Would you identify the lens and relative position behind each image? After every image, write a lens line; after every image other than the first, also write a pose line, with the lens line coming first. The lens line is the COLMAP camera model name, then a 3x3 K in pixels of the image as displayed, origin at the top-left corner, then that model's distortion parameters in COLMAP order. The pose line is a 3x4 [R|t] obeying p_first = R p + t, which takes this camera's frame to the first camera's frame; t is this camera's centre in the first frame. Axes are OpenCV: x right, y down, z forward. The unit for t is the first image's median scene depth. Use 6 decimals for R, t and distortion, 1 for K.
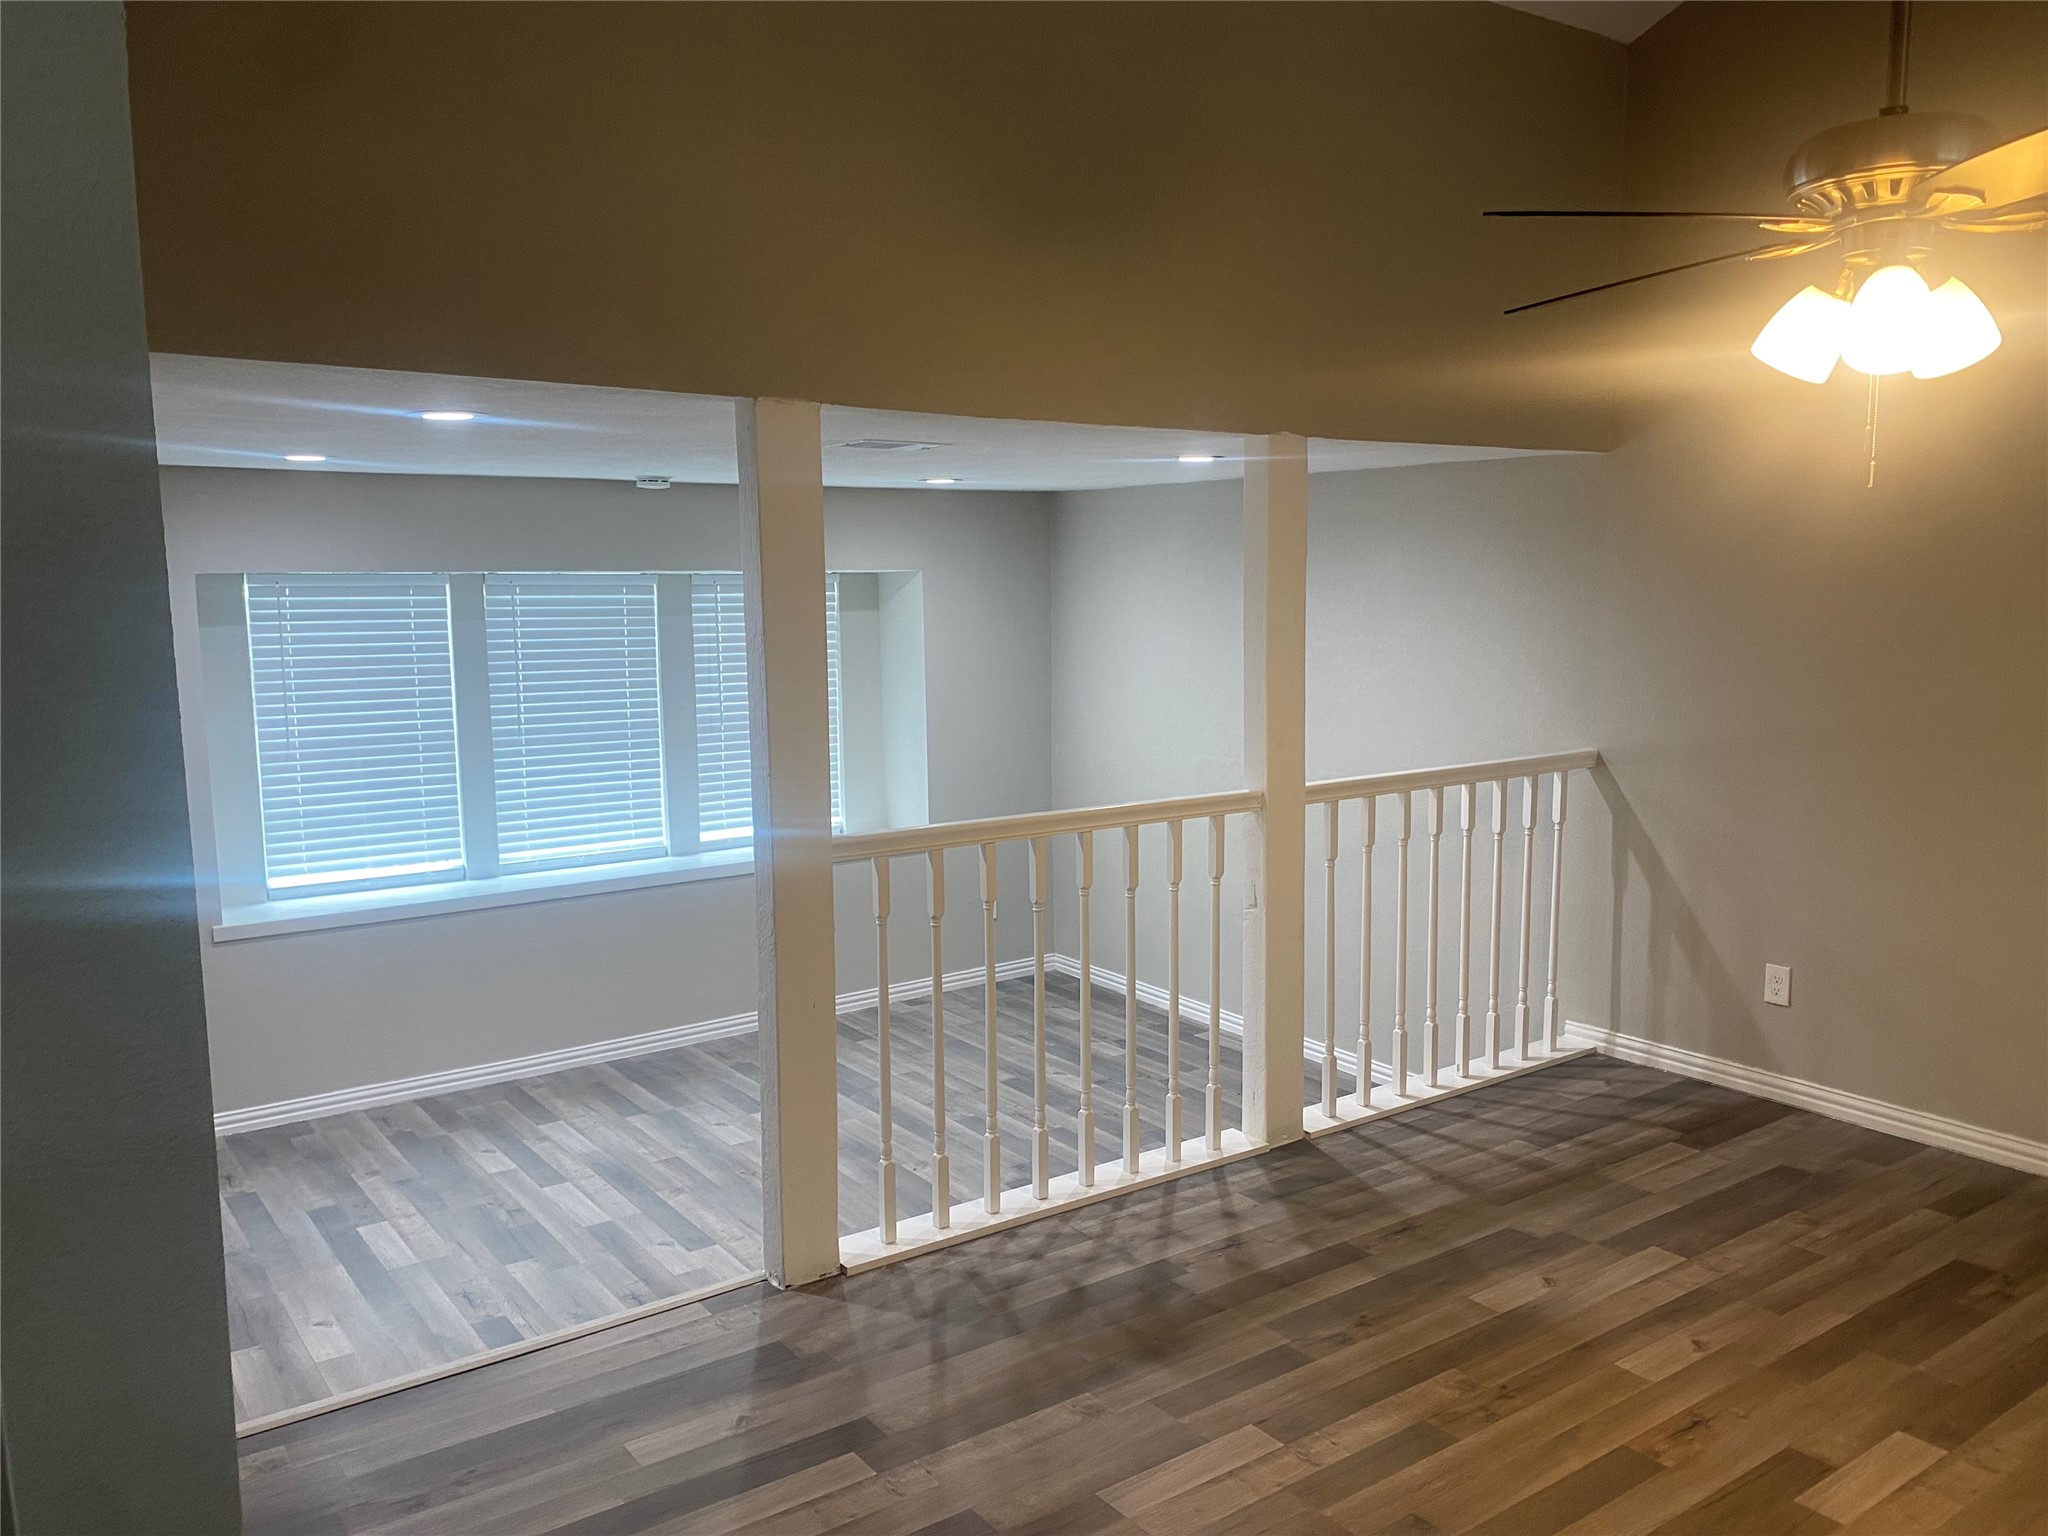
lens RADIAL K [[1563.2, 0, 1040.3], [0, 1563.2, 780.9], [0, 0, 1]] dist [0.019392, -0.020167]
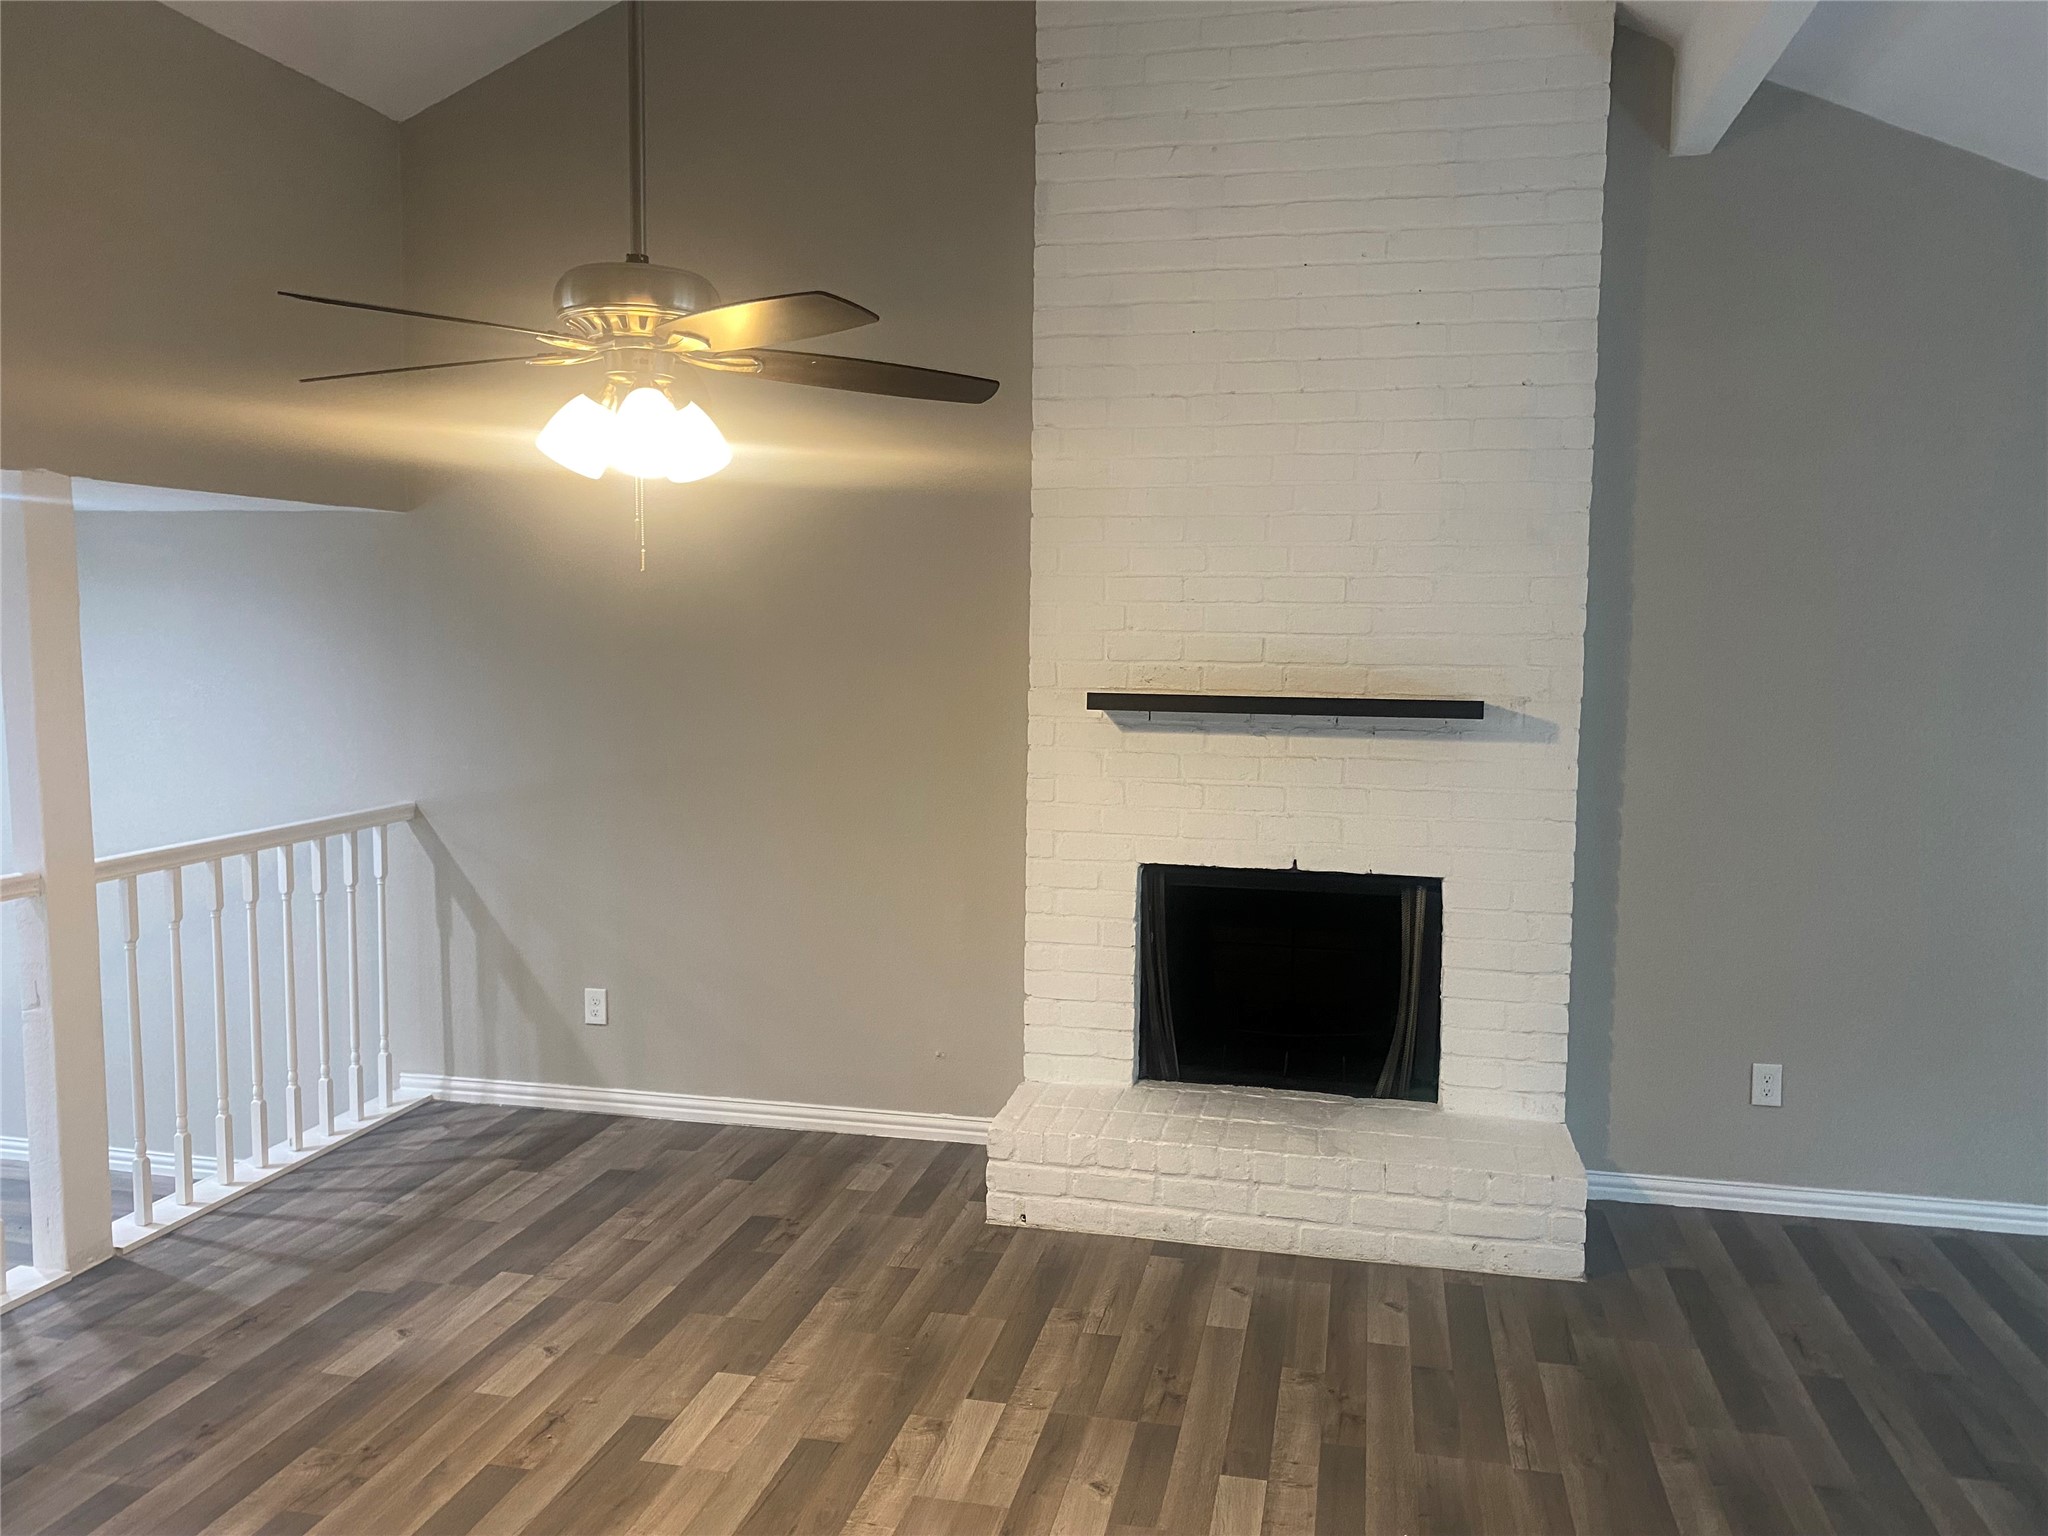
lens RADIAL K [[1563.2, 0, 1031.2], [0, 1563.2, 763.5], [0, 0, 1]] dist [0.019392, -0.020167]
pose [[0.750420, -0.044498, 0.659462, -0.018085], [0.071126, 0.997374, -0.013637, -0.002928], [-0.657123, 0.057139, 0.751614, -0.036300]]
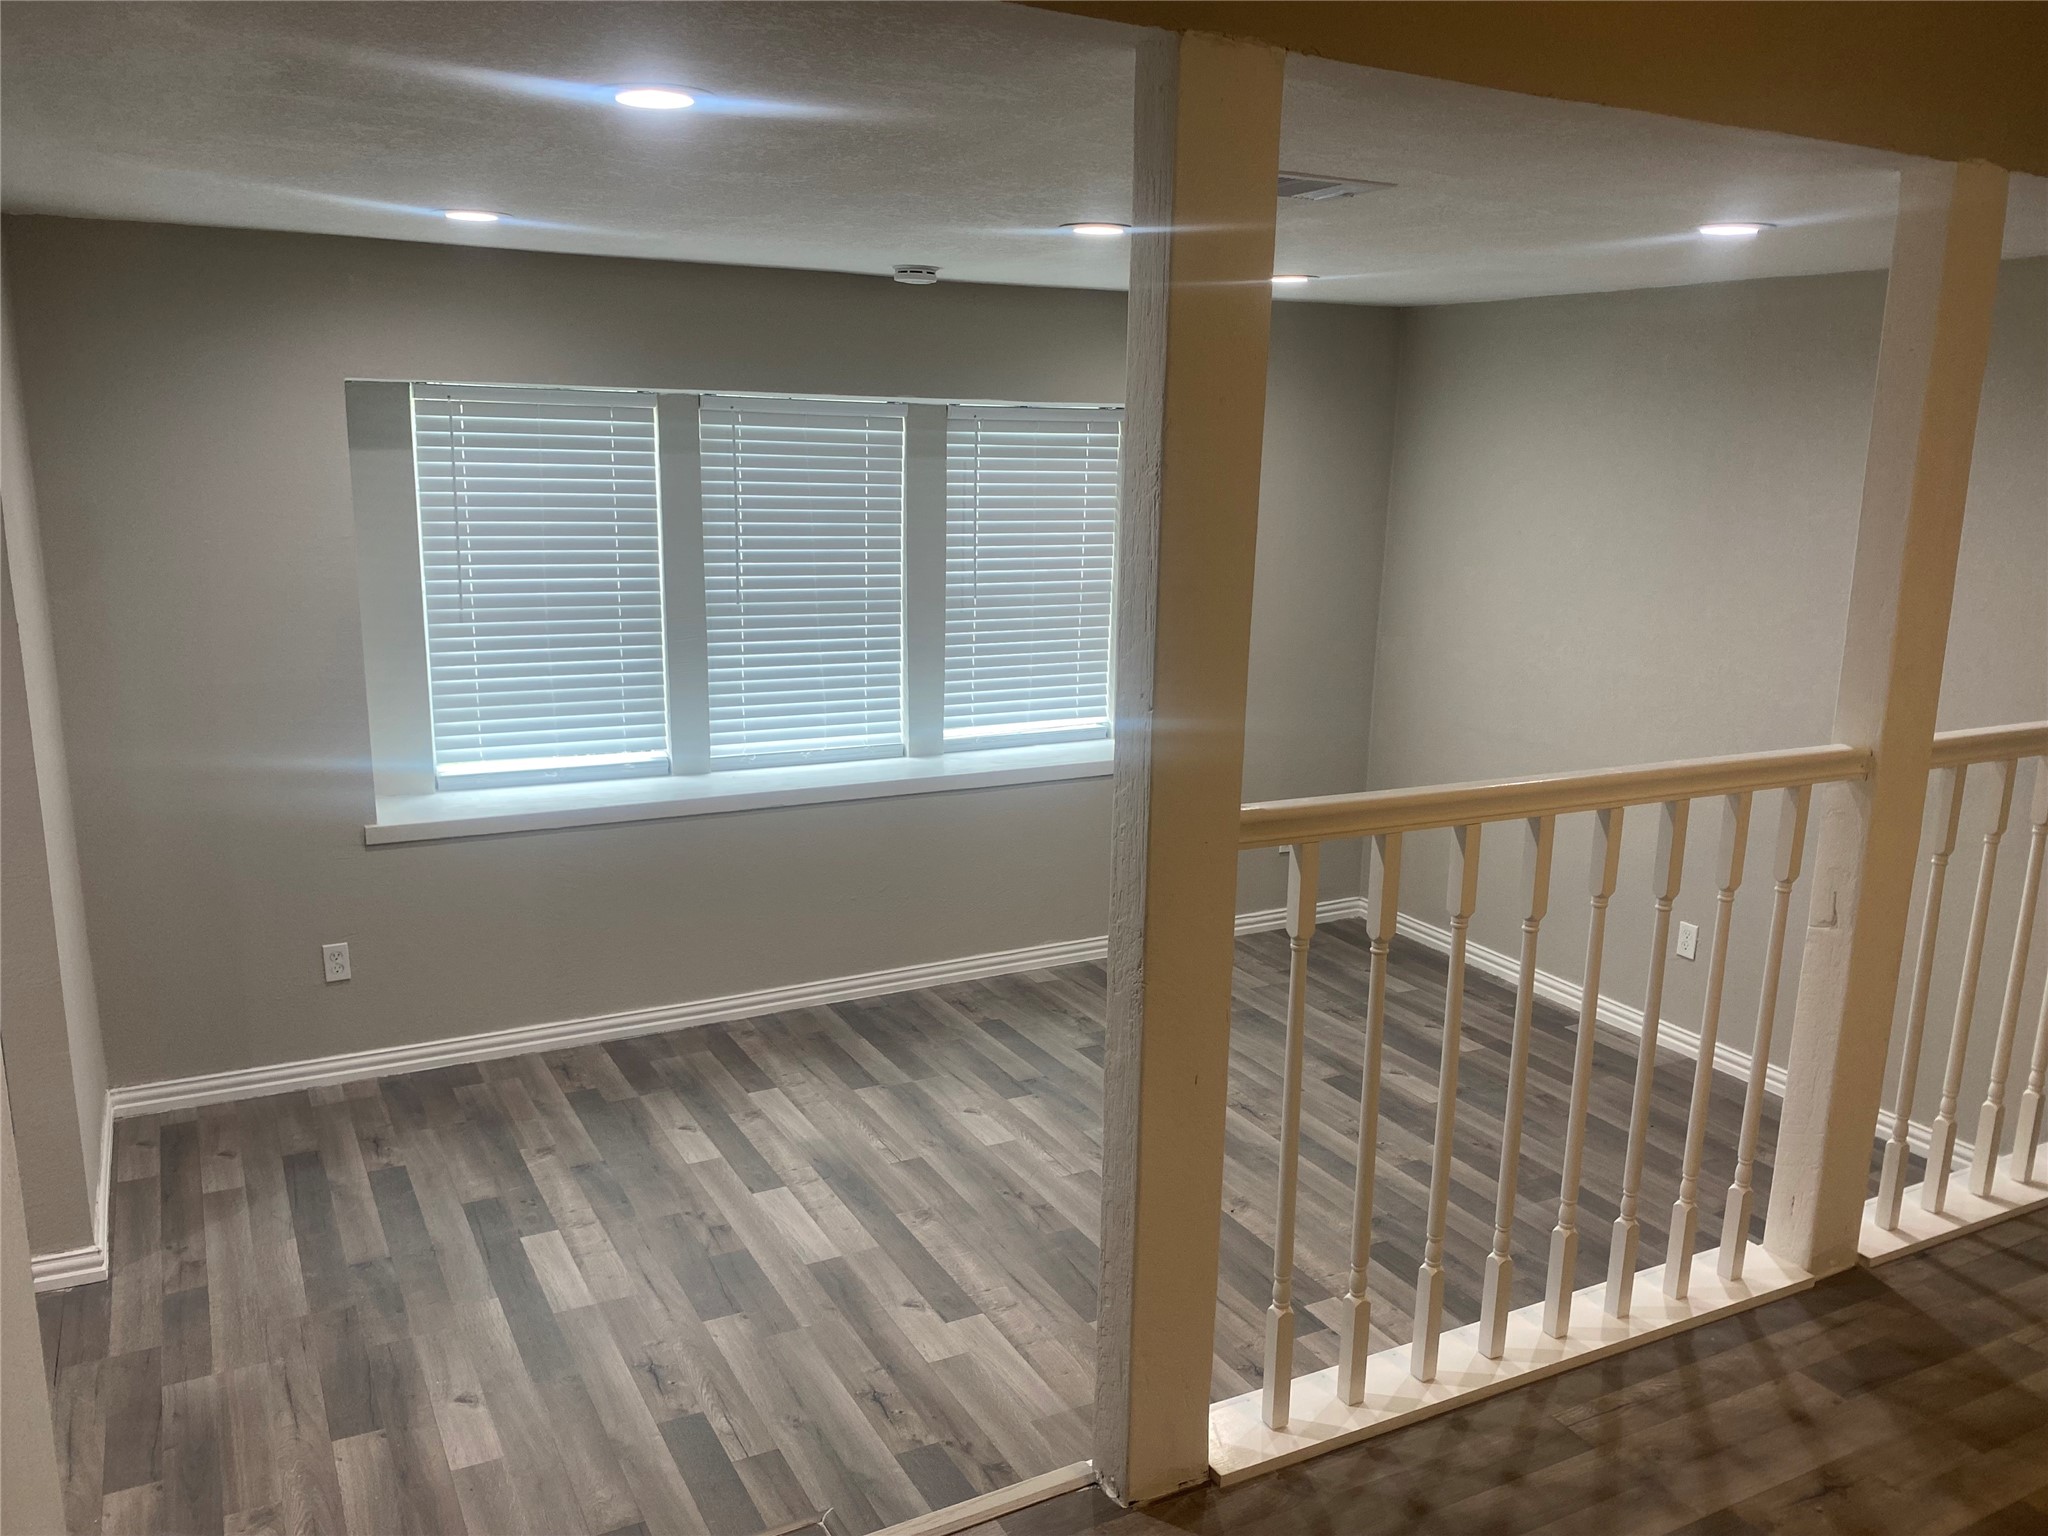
lens RADIAL K [[1563.2, 0, 1024.5], [0, 1563.2, 805.2], [0, 0, 1]] dist [0.019392, -0.020167]
pose [[0.990123, 0.059426, -0.126985, -0.111556], [-0.046902, 0.993938, 0.099438, -0.017315], [0.132124, -0.092500, 0.986908, 0.310078]]
